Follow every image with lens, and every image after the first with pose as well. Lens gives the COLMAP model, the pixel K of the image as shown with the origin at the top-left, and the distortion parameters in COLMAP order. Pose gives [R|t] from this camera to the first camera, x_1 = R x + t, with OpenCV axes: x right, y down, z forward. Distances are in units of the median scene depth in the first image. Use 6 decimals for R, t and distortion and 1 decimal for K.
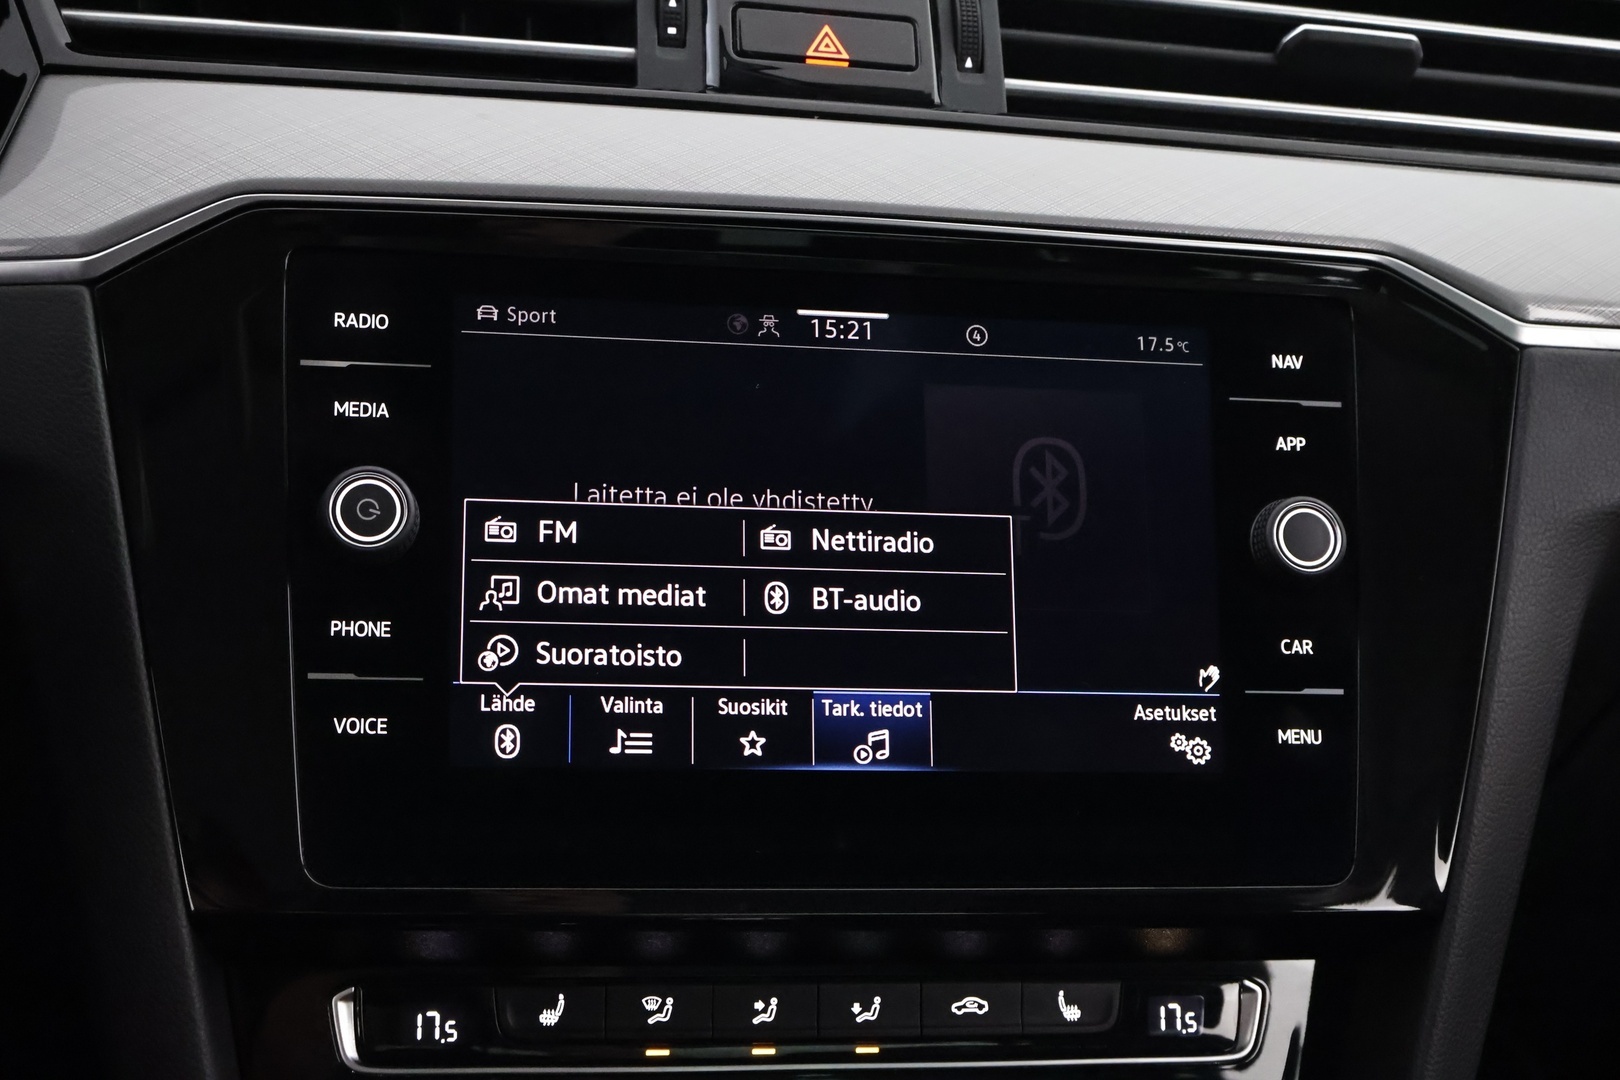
lens RADIAL K [[2254.7, 0, 816.5], [0, 2254.7, 546.1], [0, 0, 1]] dist [0.009940, 0.000000]
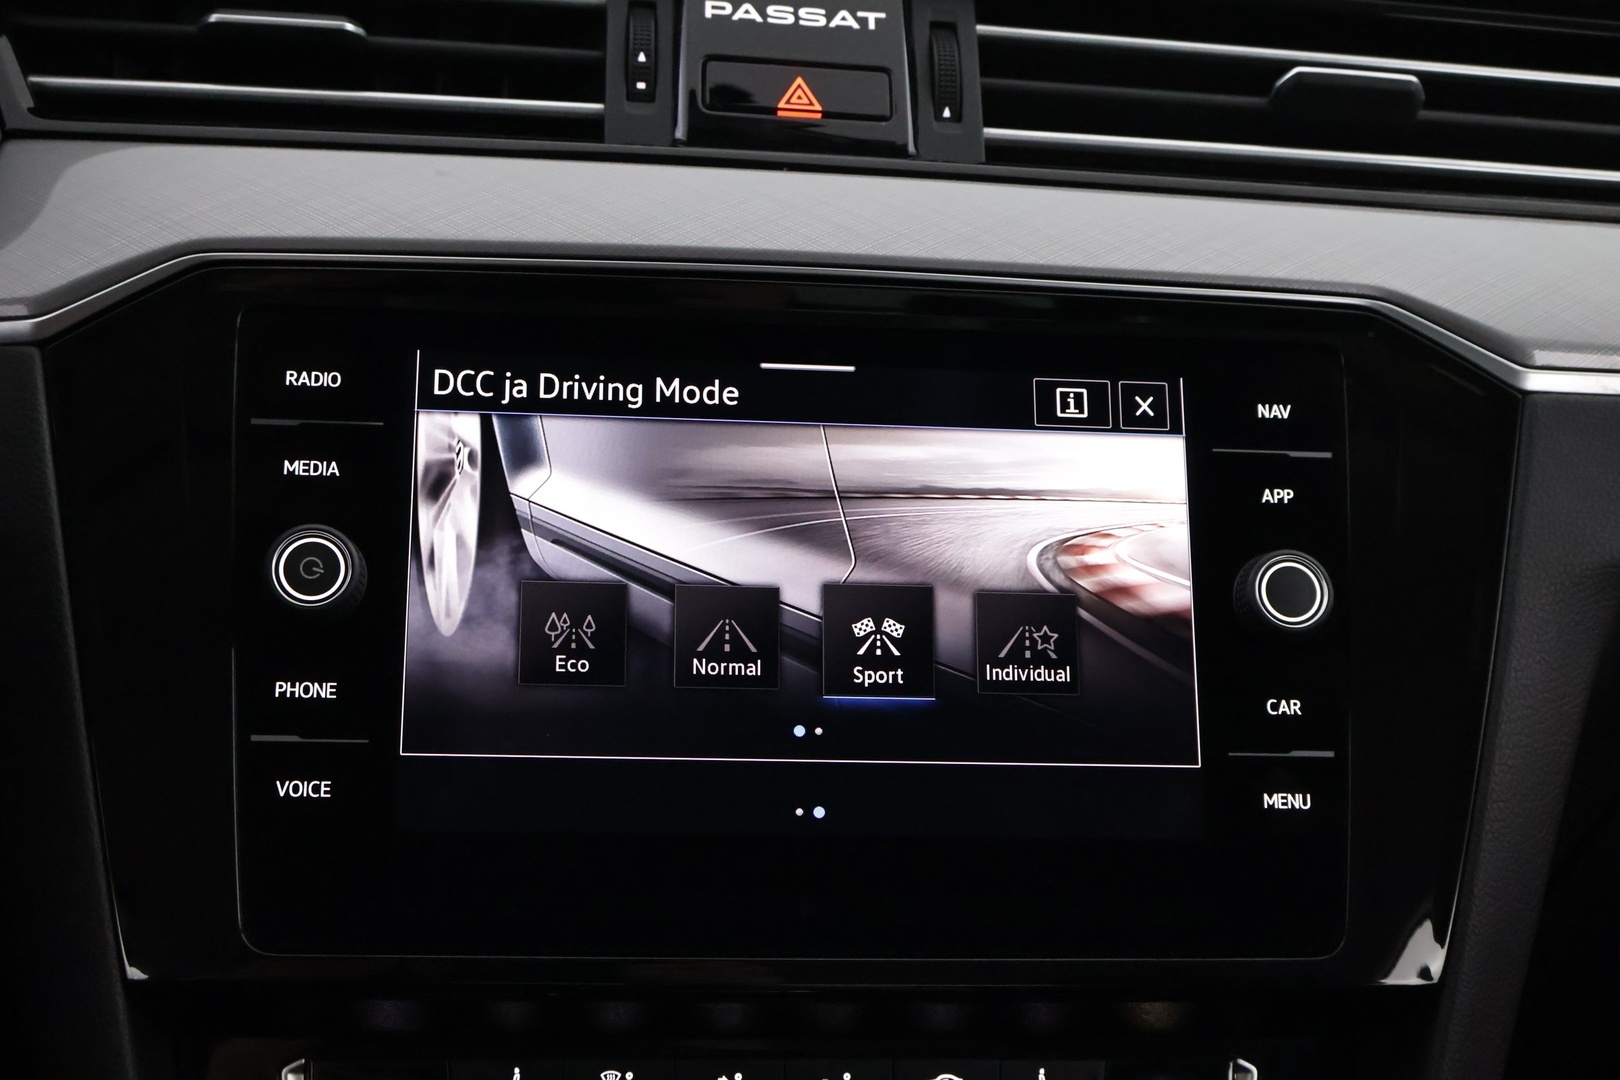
lens RADIAL K [[2254.7, 0, 810.9], [0, 2254.7, 530.7], [0, 0, 1]] dist [0.009940, 0.000000]
pose [[0.997768, -0.008704, -0.066208, 0.077453], [0.005728, 0.998970, -0.045011, 0.011908], [0.066531, 0.044531, 0.996790, 0.029637]]
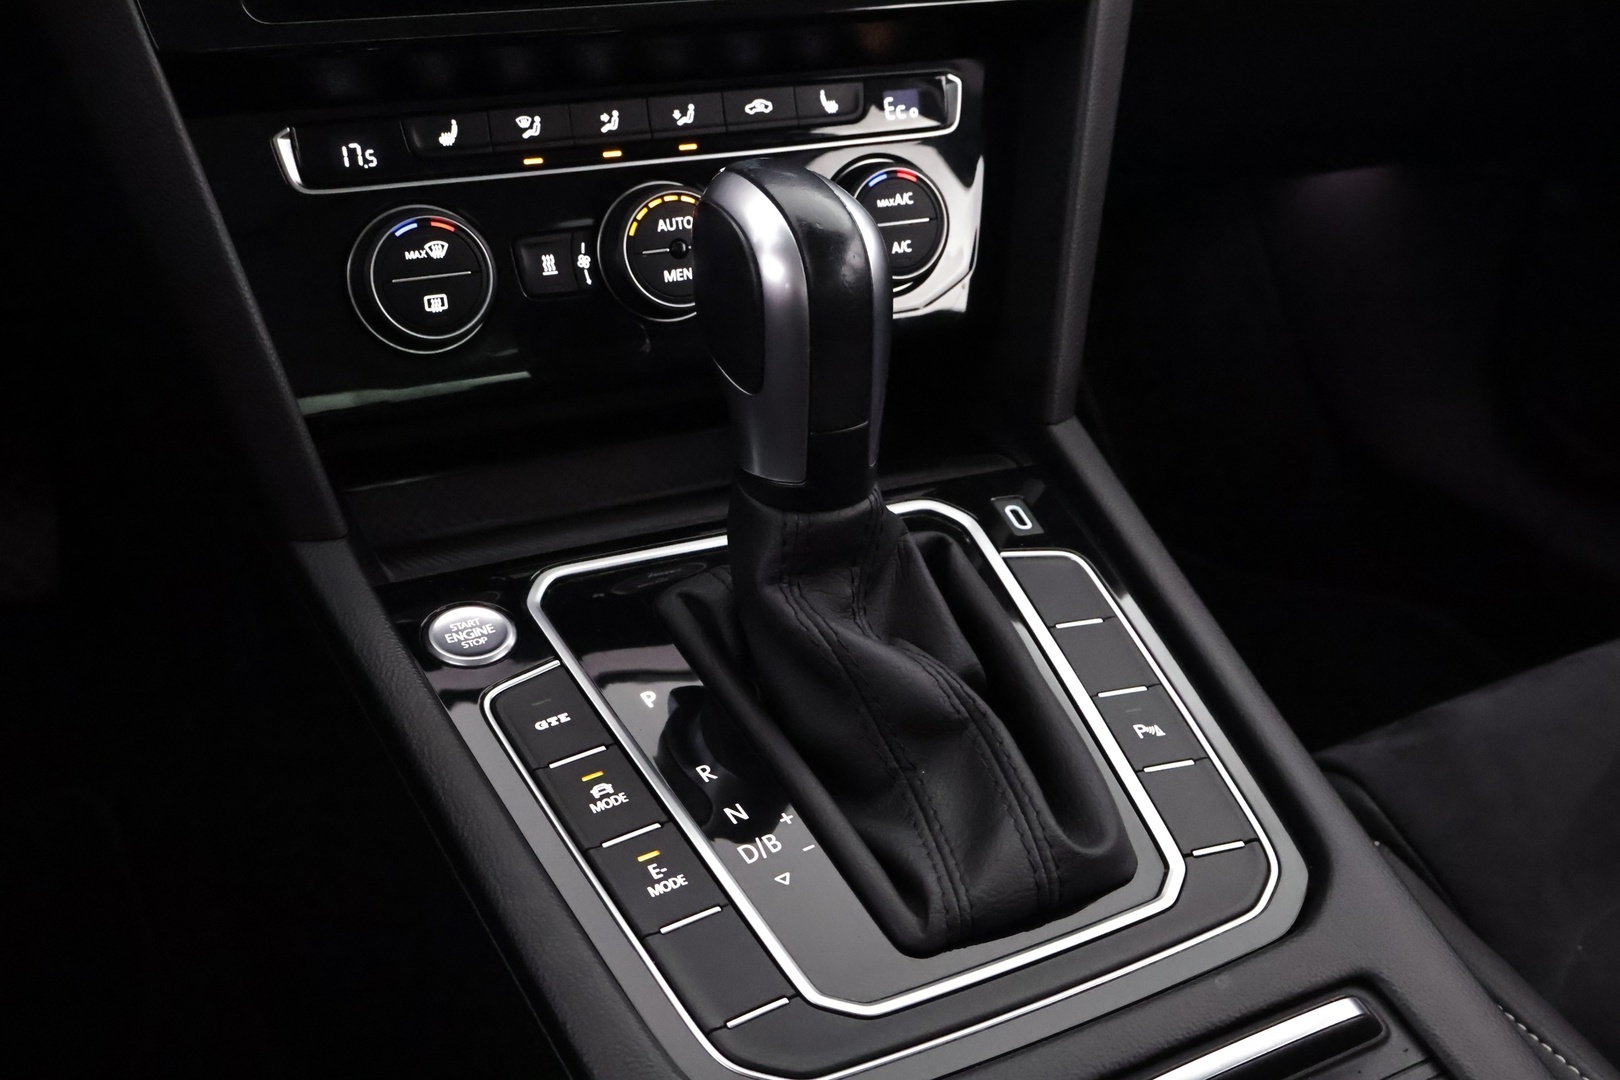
lens RADIAL K [[1740.9, 0, 813.2], [0, 1740.9, 537.5], [0, 0, 1]] dist [0.001233, 0.000000]
pose [[0.965783, -0.157426, 0.206108, -0.153044], [0.096764, 0.956040, 0.276810, 0.167576], [-0.240625, -0.247395, 0.938560, -0.029620]]
